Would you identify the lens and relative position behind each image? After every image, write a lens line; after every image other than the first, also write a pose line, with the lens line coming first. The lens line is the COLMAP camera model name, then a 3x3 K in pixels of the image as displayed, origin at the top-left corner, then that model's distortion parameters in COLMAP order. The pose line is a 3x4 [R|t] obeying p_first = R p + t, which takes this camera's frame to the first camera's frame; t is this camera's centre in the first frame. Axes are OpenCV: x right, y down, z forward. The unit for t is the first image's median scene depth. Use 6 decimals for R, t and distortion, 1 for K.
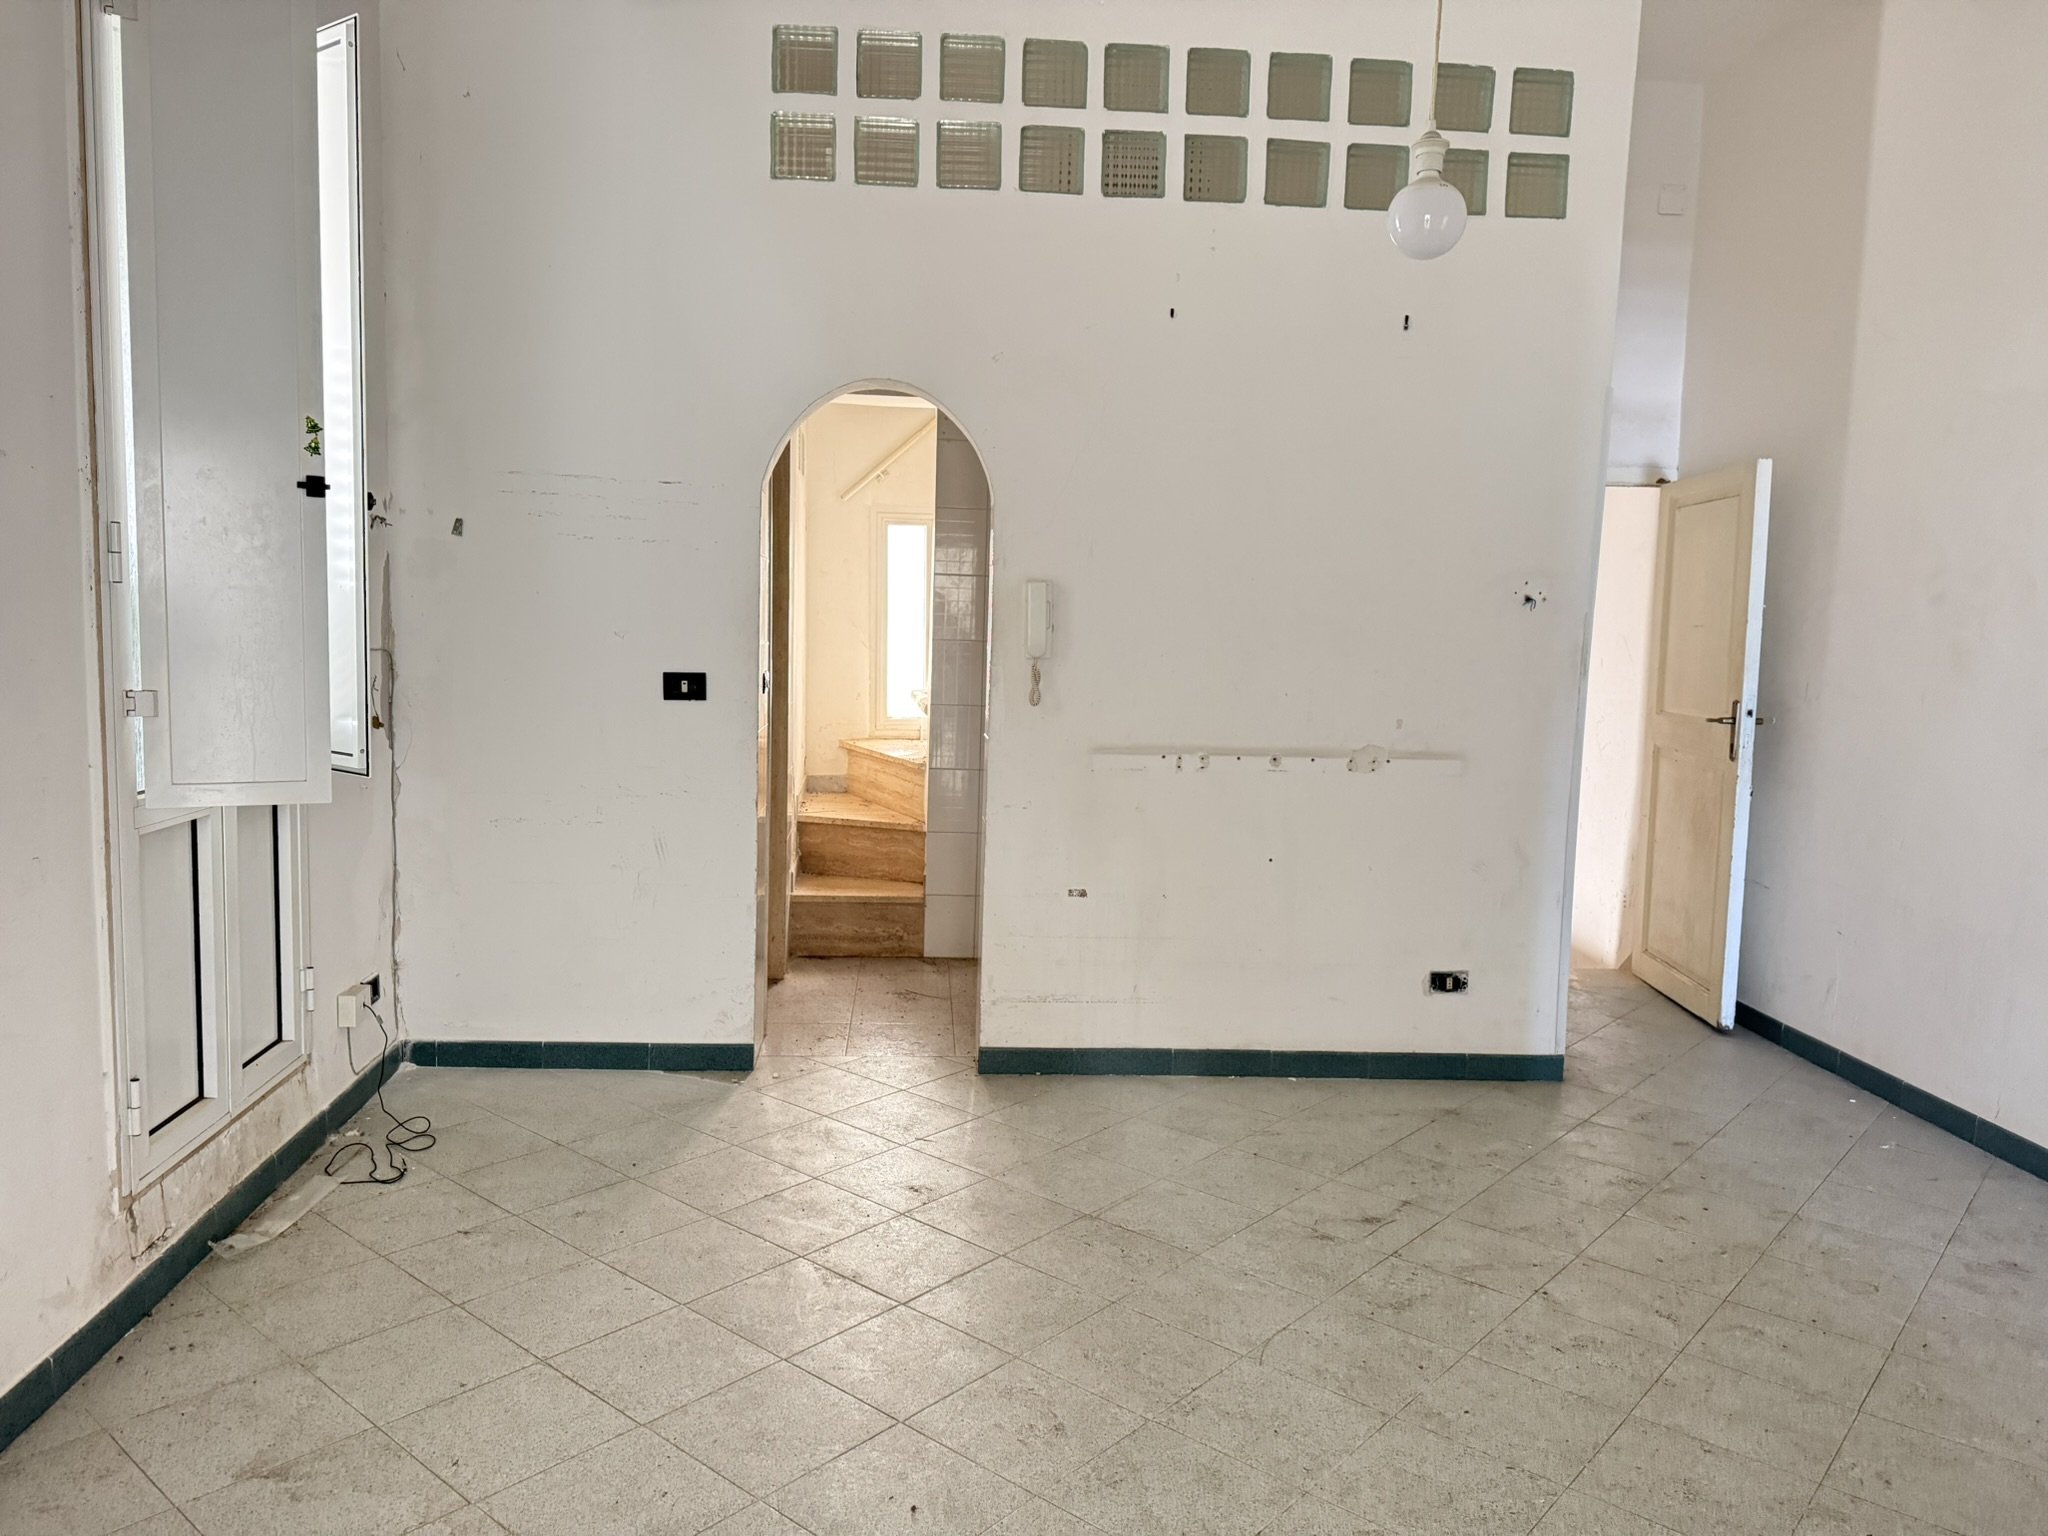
lens RADIAL K [[1425.0, 0, 1024.0], [0, 1425.0, 768.0], [0, 0, 1]] dist [0.104774, -0.155600]
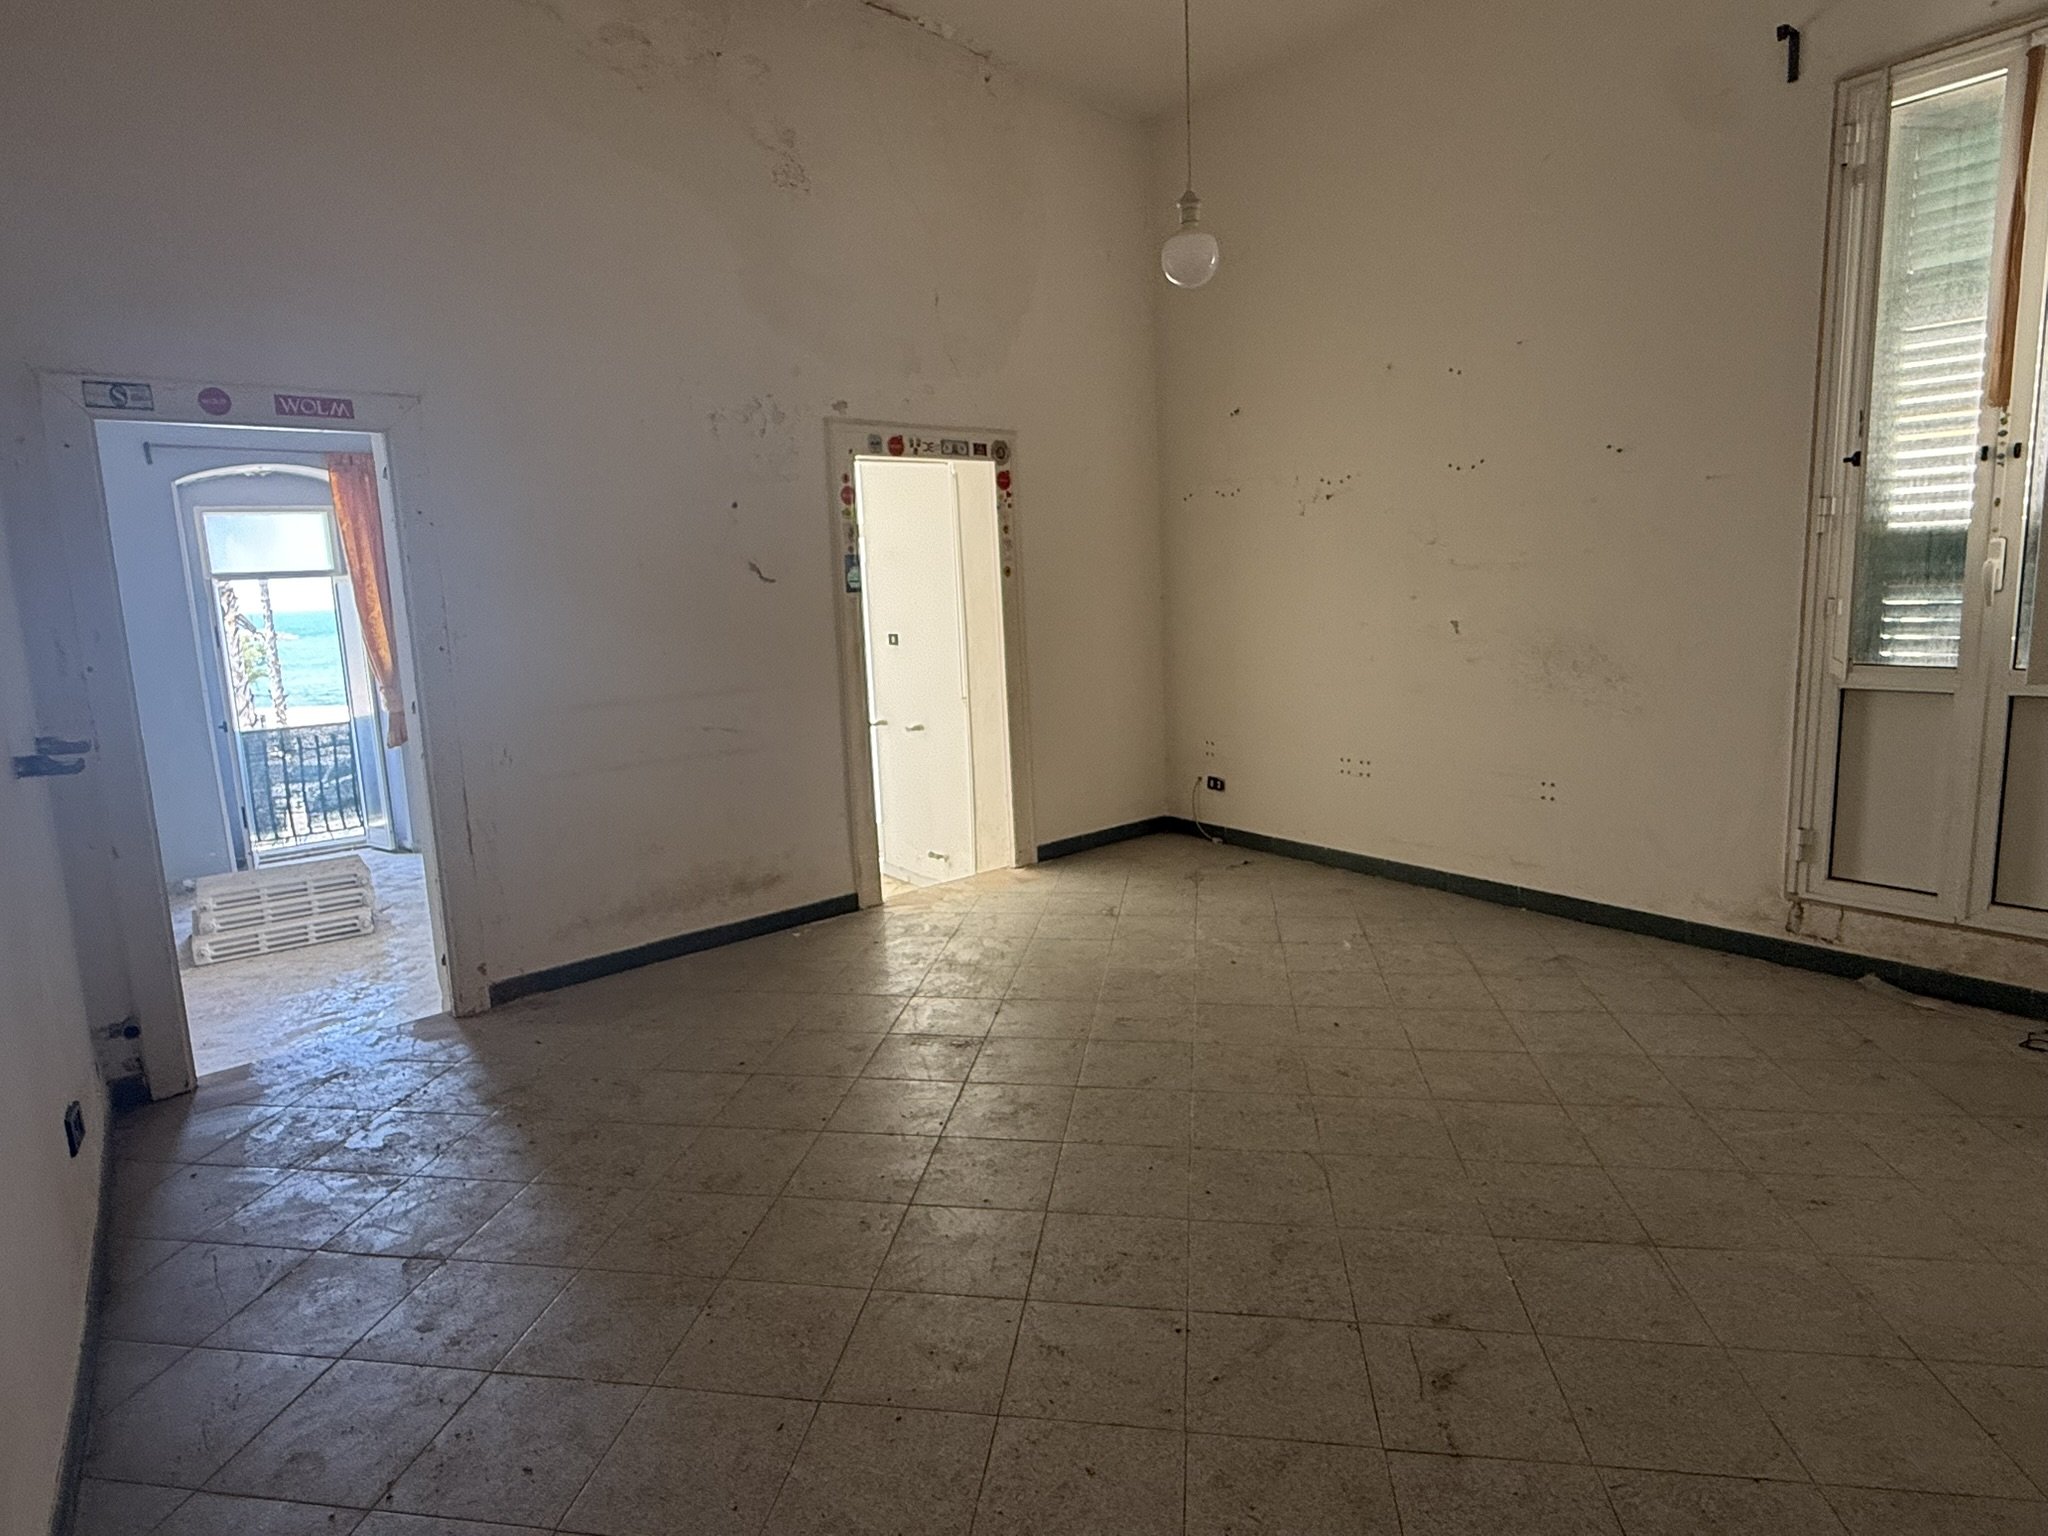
lens RADIAL K [[1151.8, 0, 1024.0], [0, 1151.8, 768.0], [0, 0, 1]] dist [0.000435, -0.000086]
pose [[-0.850755, 0.088260, -0.518098, 0.557183], [-0.044044, 0.970357, 0.237627, -0.087774], [0.523713, 0.224982, -0.821649, 1.050103]]
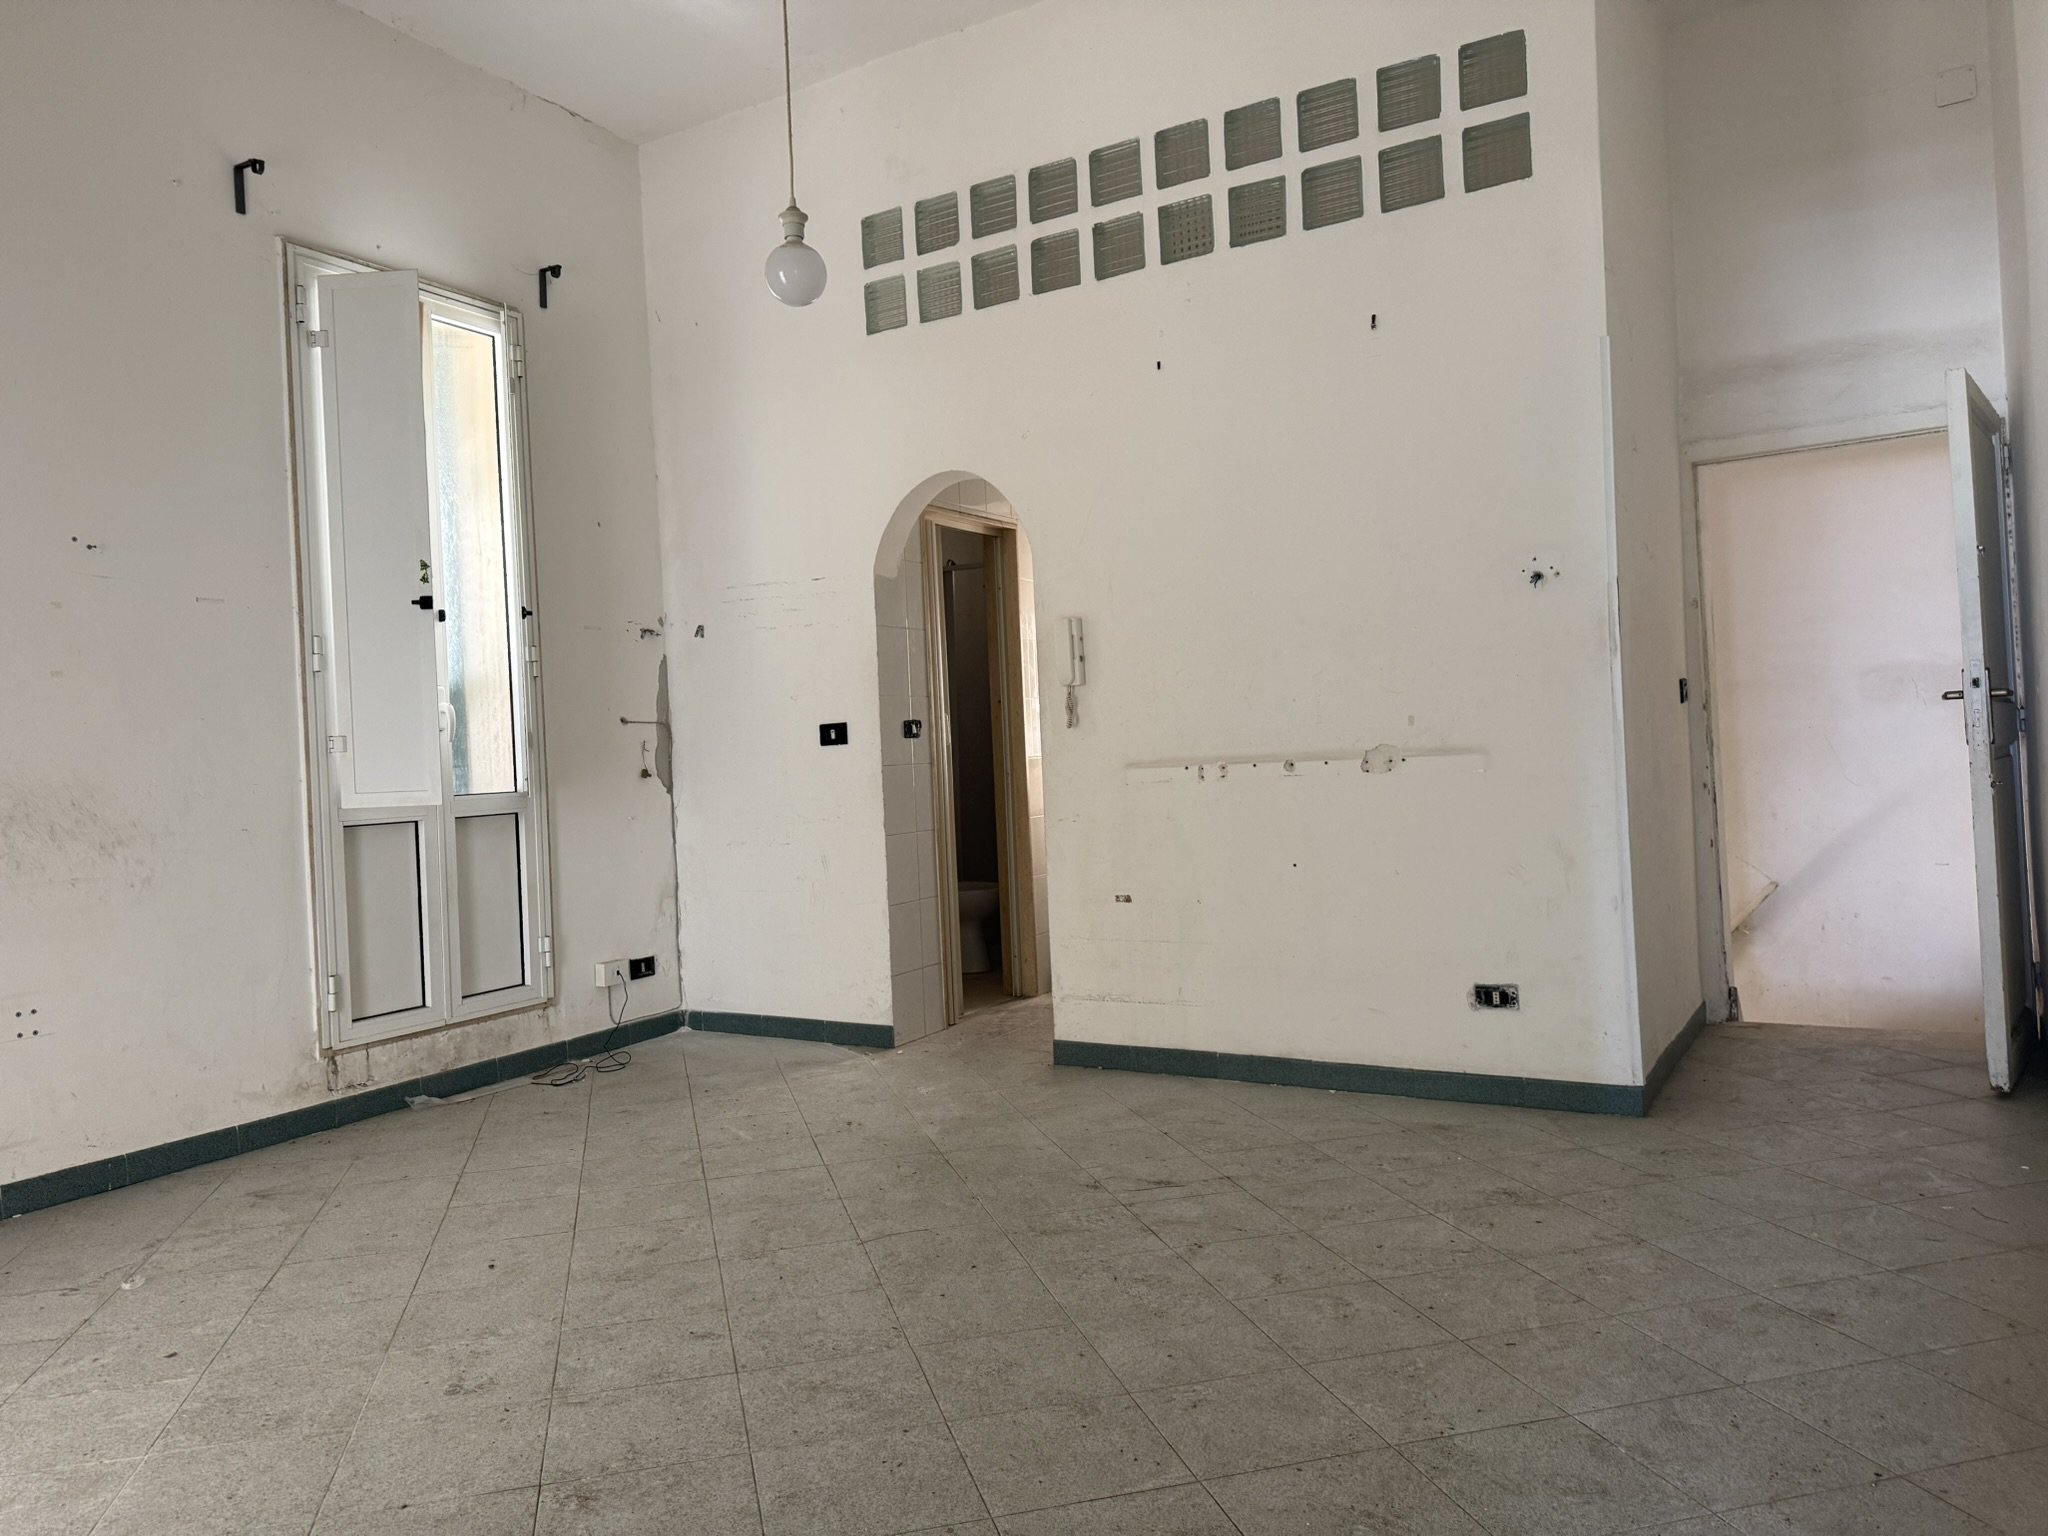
lens RADIAL K [[1414.1, 0, 1019.3], [0, 1414.1, 752.3], [0, 0, 1]] dist [0.101826, -0.166881]
pose [[0.819595, -0.067328, -0.568973, 0.613854], [0.009278, 0.994501, -0.104317, 0.091773], [0.572868, 0.080219, 0.815713, 0.071572]]
